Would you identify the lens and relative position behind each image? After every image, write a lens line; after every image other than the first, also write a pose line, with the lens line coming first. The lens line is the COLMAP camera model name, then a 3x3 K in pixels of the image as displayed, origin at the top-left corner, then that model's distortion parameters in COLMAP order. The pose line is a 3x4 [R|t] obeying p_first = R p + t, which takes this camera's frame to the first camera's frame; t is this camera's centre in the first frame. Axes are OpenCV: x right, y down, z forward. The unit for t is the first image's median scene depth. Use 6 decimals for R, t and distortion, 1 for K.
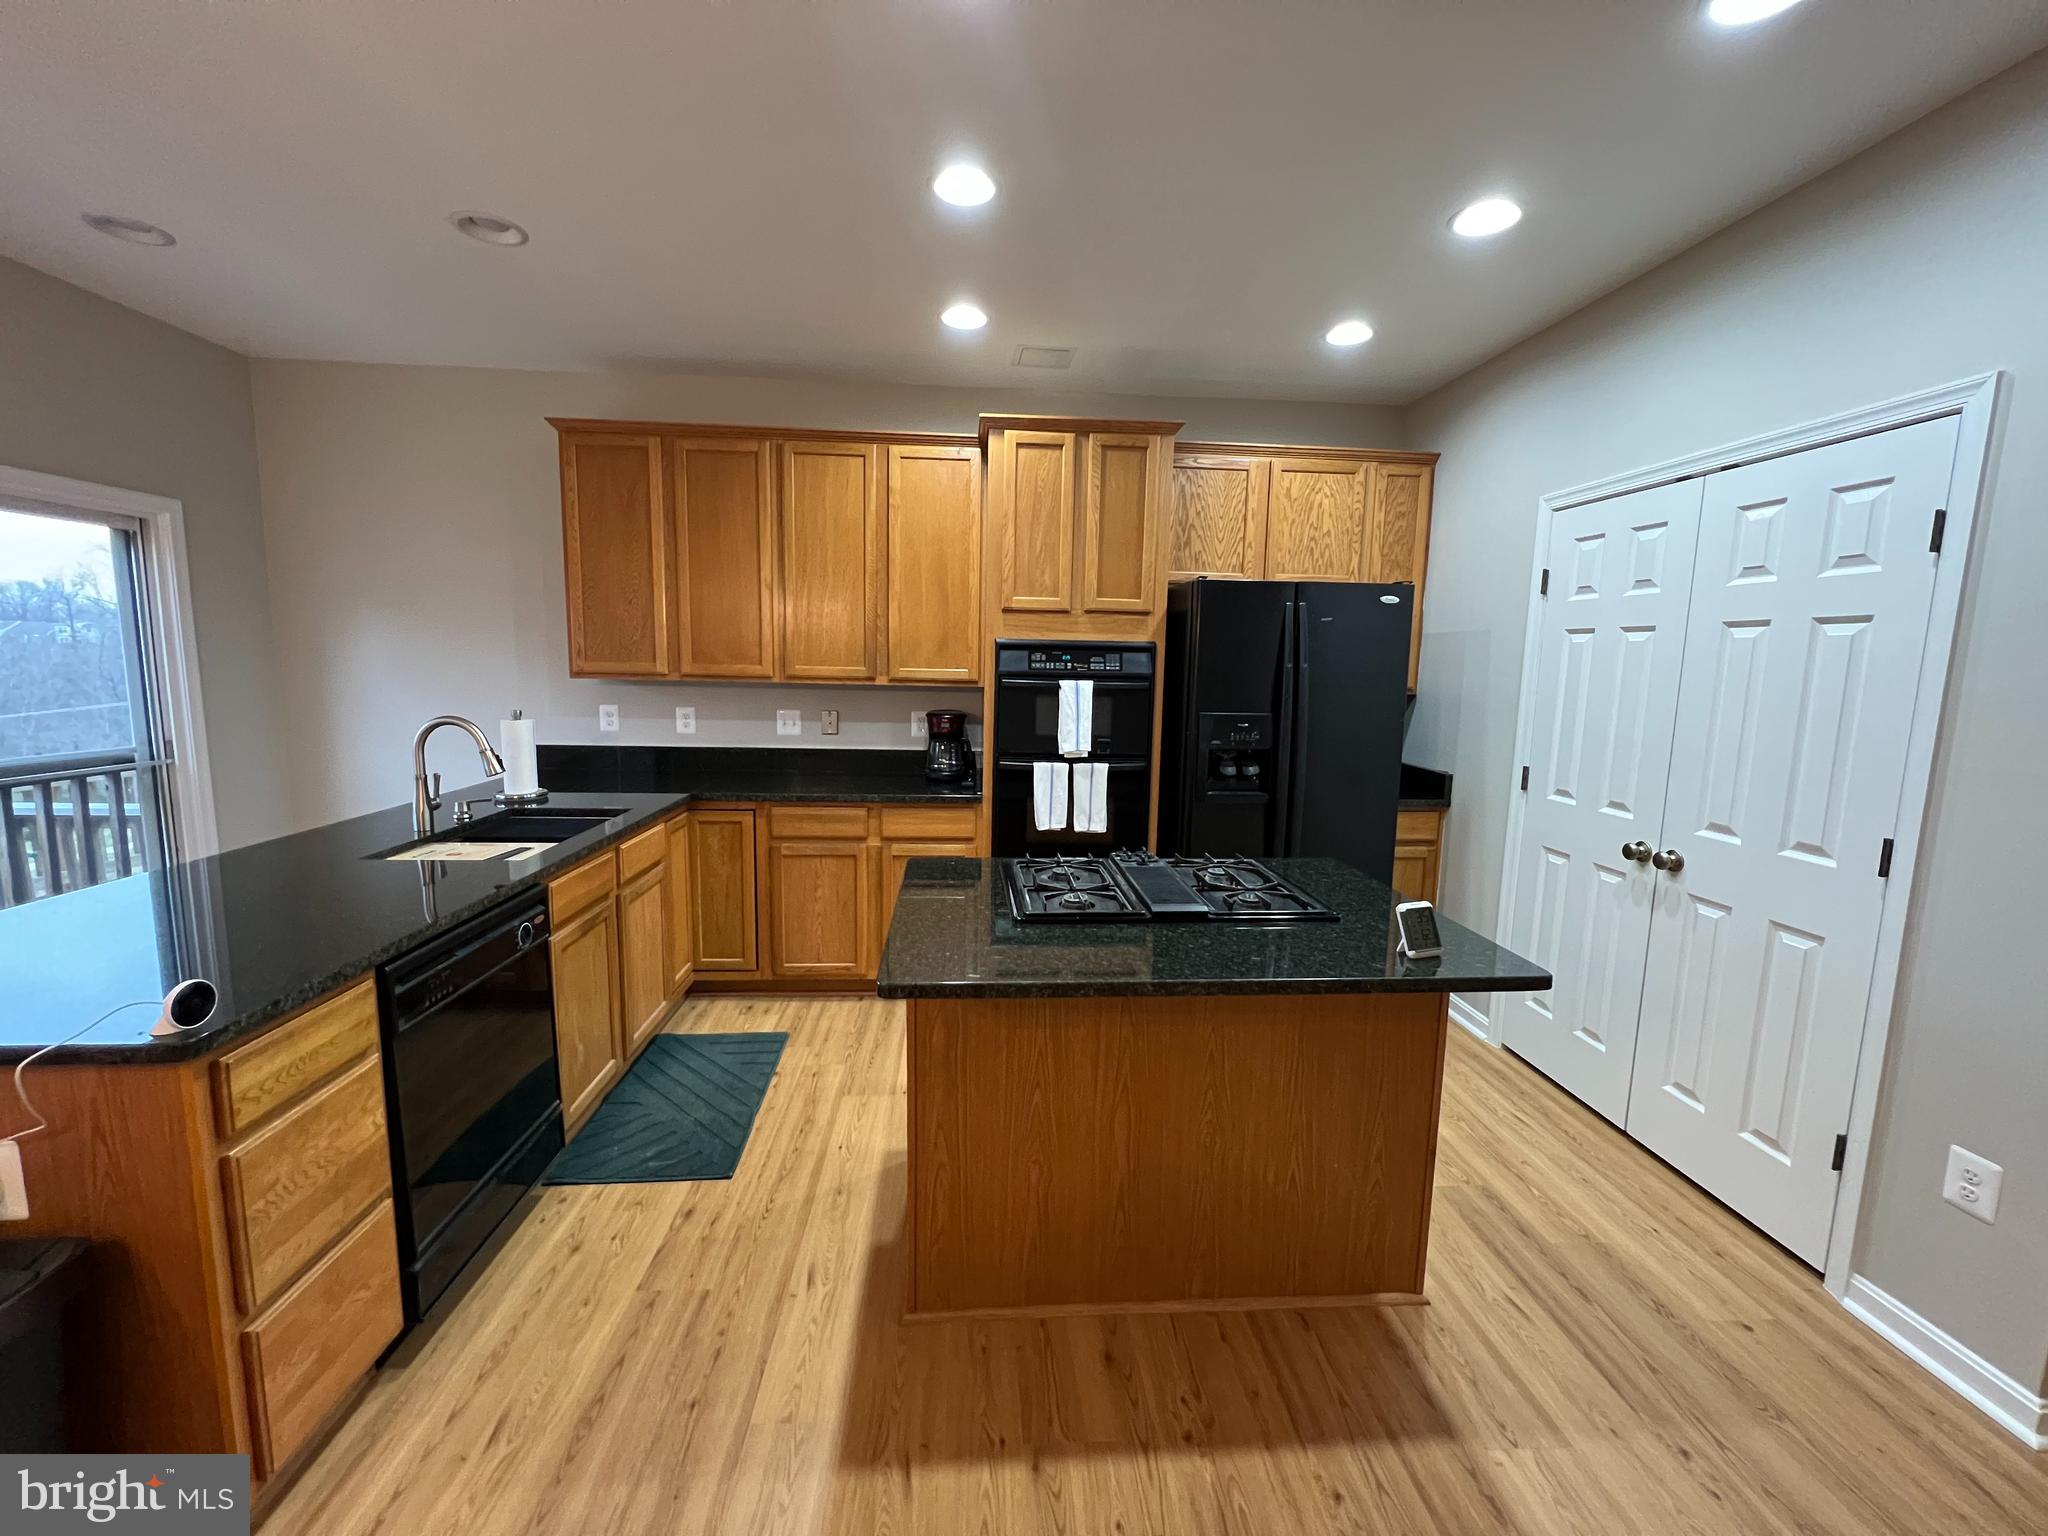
lens RADIAL K [[816.2, 0, 1017.2], [0, 816.2, 765.2], [0, 0, 1]] dist [-0.000303, 0.000143]
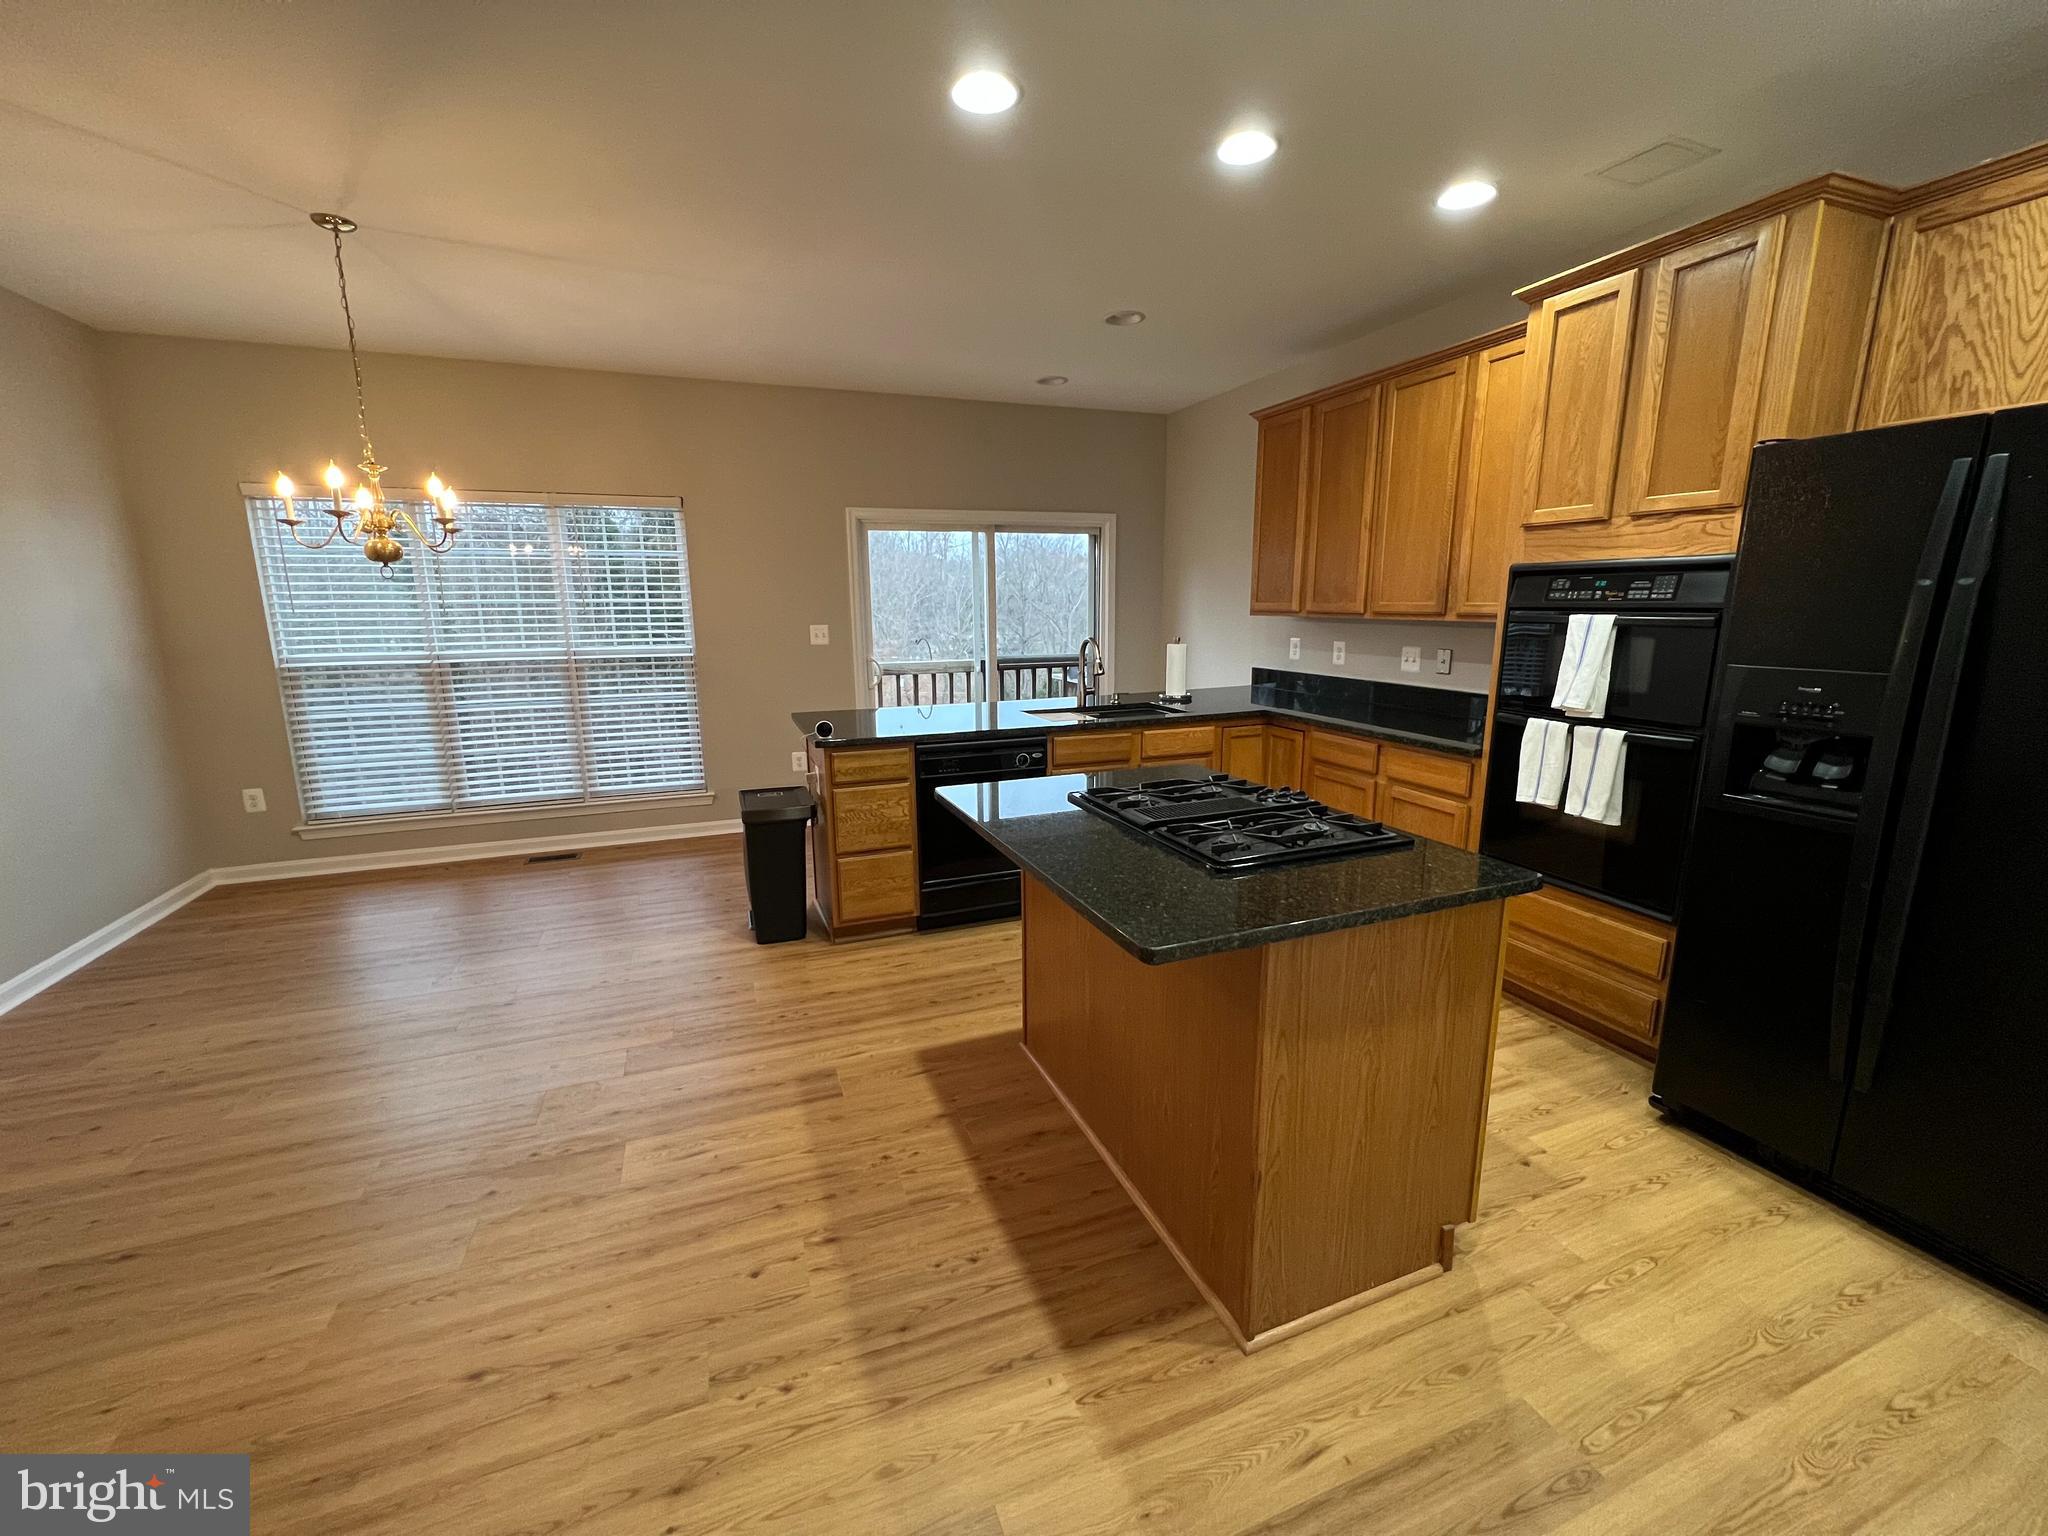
lens RADIAL K [[816.2, 0, 1017.2], [0, 816.2, 765.2], [0, 0, 1]] dist [-0.000303, 0.000143]
pose [[0.298658, 0.167825, -0.939488, 0.637422], [-0.106642, 0.984120, 0.141897, -0.017518], [0.948383, 0.057811, 0.311813, 0.272494]]
